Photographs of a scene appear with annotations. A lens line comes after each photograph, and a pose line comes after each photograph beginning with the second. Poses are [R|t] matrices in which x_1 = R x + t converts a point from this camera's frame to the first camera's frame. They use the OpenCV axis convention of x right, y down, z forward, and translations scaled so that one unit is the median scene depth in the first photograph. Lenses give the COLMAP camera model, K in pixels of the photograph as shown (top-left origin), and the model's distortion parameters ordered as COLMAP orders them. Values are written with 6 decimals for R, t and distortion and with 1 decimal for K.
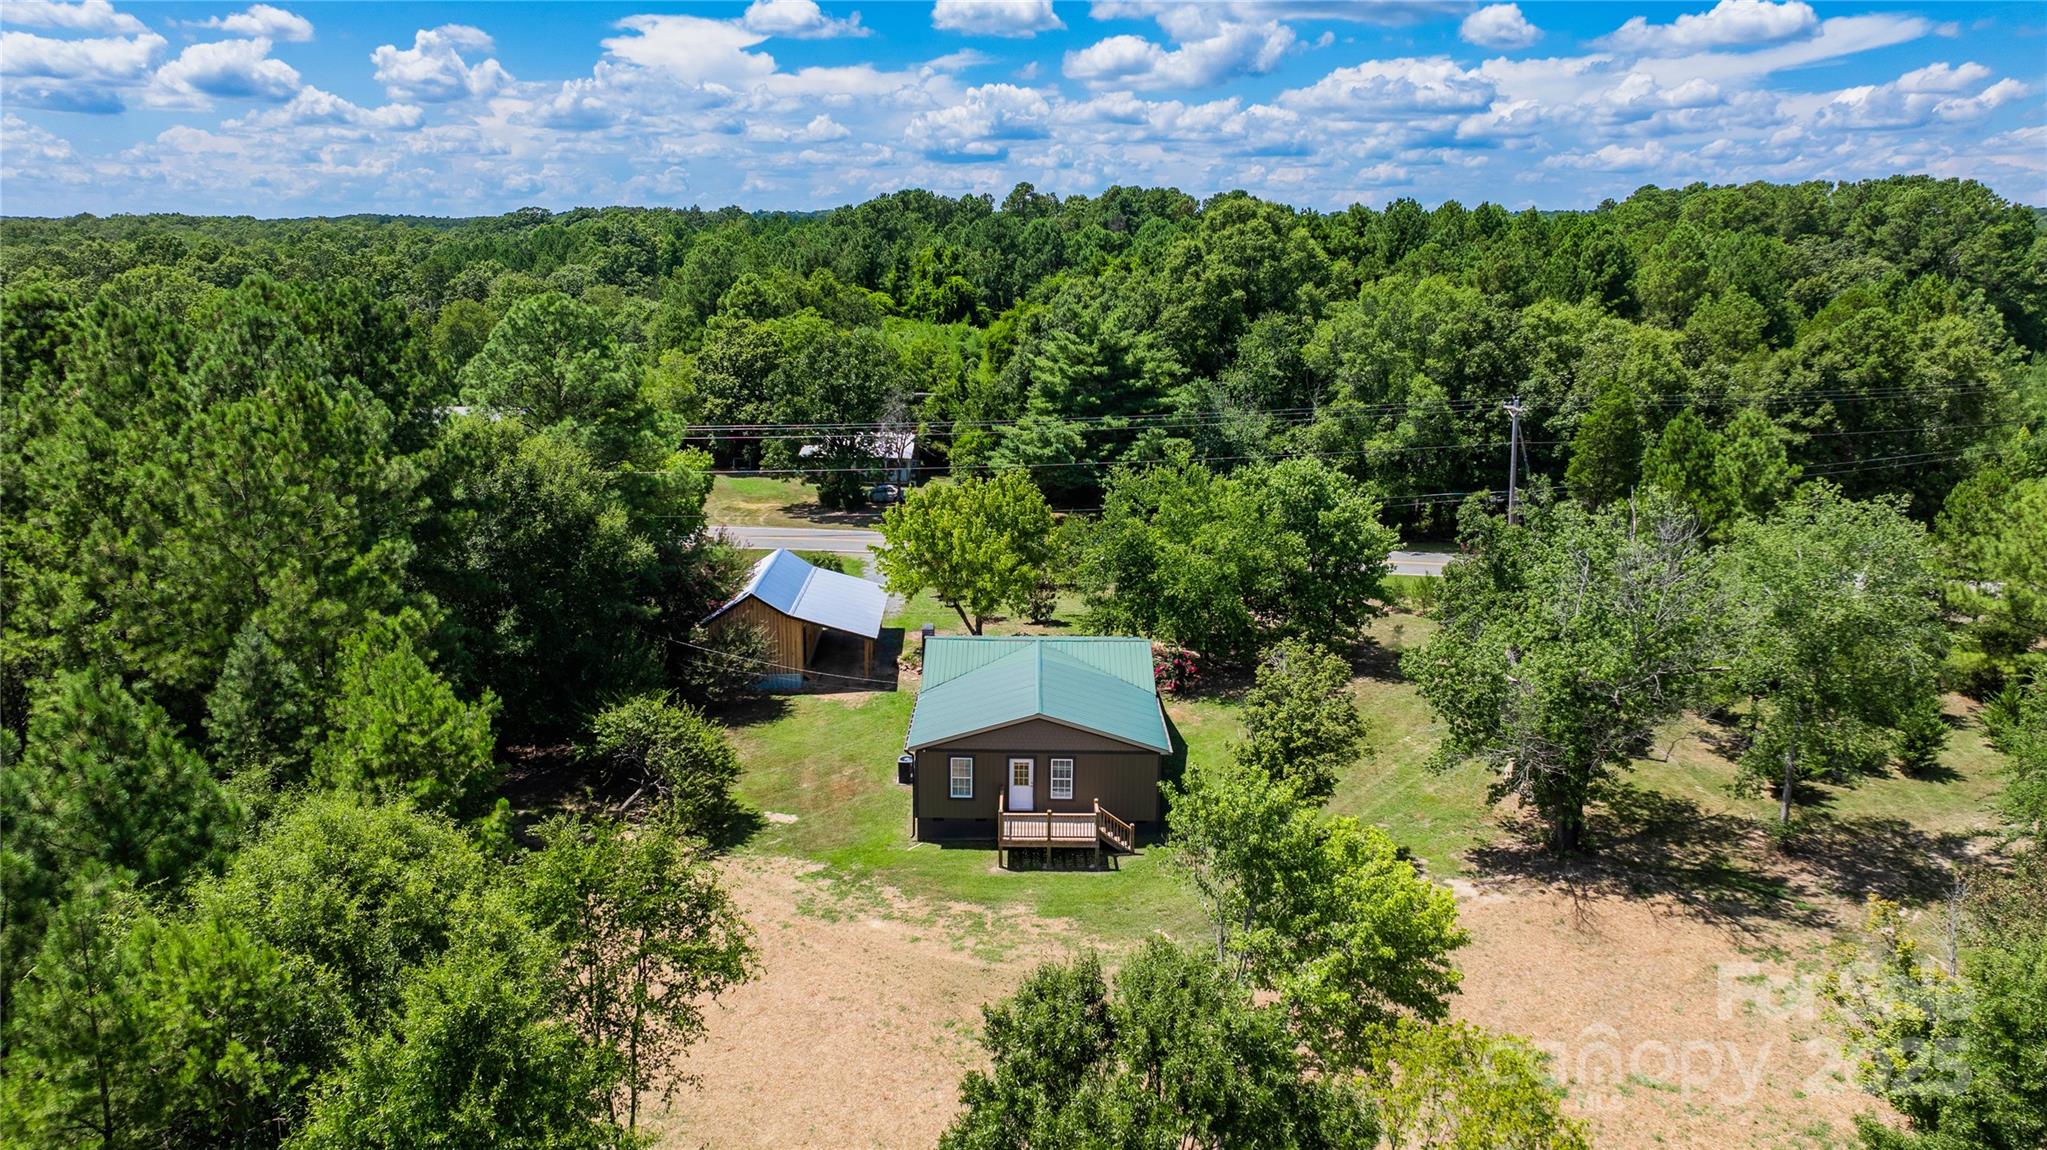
lens RADIAL K [[1444.6, 0, 1028.3], [0, 1444.6, 580.1], [0, 0, 1]] dist [-0.036150, 0.038699]
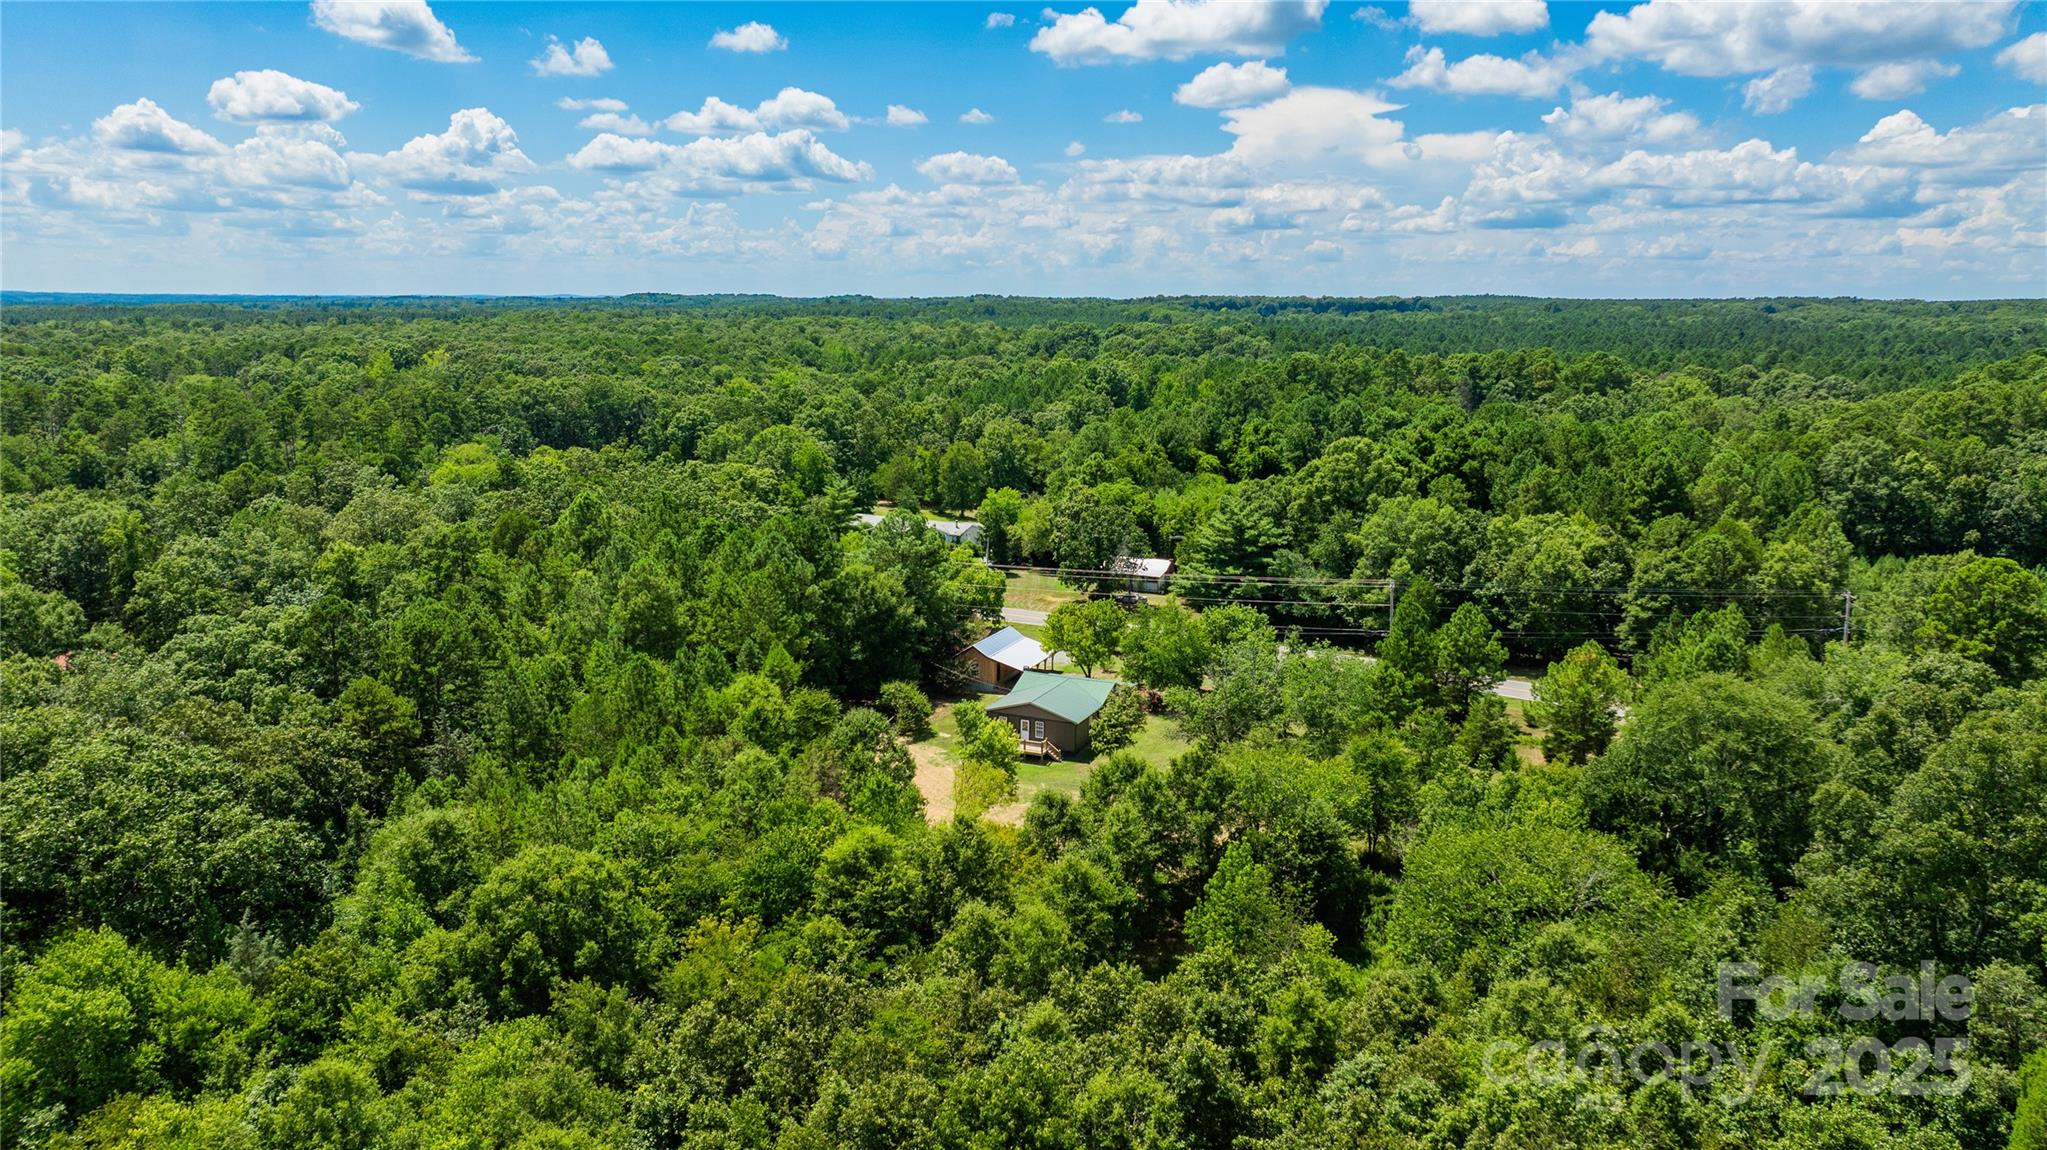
lens RADIAL K [[1444.6, 0, 1014.9], [0, 1444.6, 588.6], [0, 0, 1]] dist [-0.036150, 0.038699]
pose [[0.917380, 0.081305, -0.389620, 0.987882], [-0.096184, 0.995186, -0.018798, -0.058075], [0.386216, 0.054720, 0.920784, -1.405015]]
